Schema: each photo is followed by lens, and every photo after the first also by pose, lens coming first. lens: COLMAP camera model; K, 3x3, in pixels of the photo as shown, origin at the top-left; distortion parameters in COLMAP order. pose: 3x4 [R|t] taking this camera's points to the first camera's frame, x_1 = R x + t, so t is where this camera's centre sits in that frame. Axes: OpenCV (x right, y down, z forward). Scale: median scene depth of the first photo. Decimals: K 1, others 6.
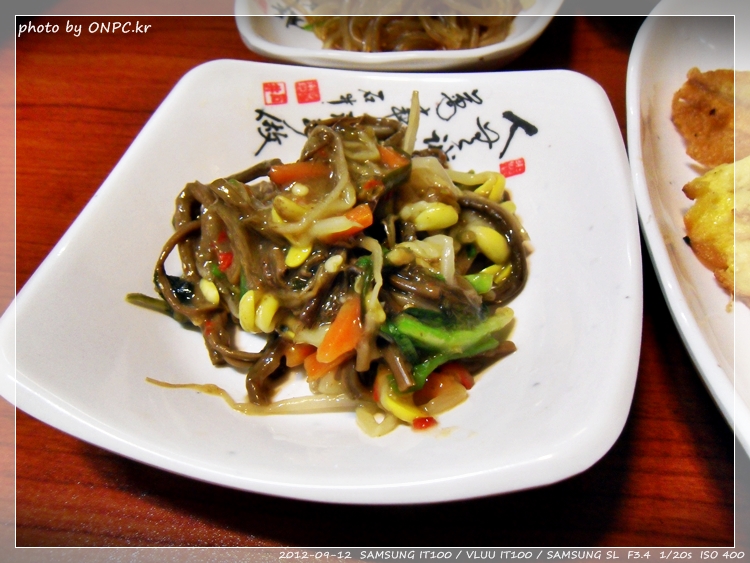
lens RADIAL K [[615.4, 0, 371.1], [0, 615.4, 277.1], [0, 0, 1]] dist [-0.016360, -0.003831]
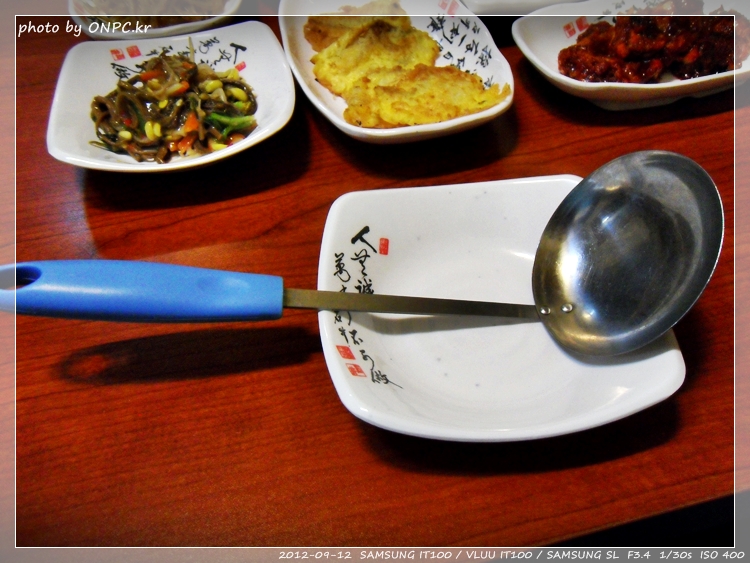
lens RADIAL K [[615.4, 0, 374.5], [0, 615.4, 287.2], [0, 0, 1]] dist [-0.016360, -0.003831]
pose [[0.905373, -0.274260, 0.324163, -0.279080], [0.271713, 0.960859, 0.054059, 0.613513], [-0.326301, 0.039136, 0.944455, -1.264937]]
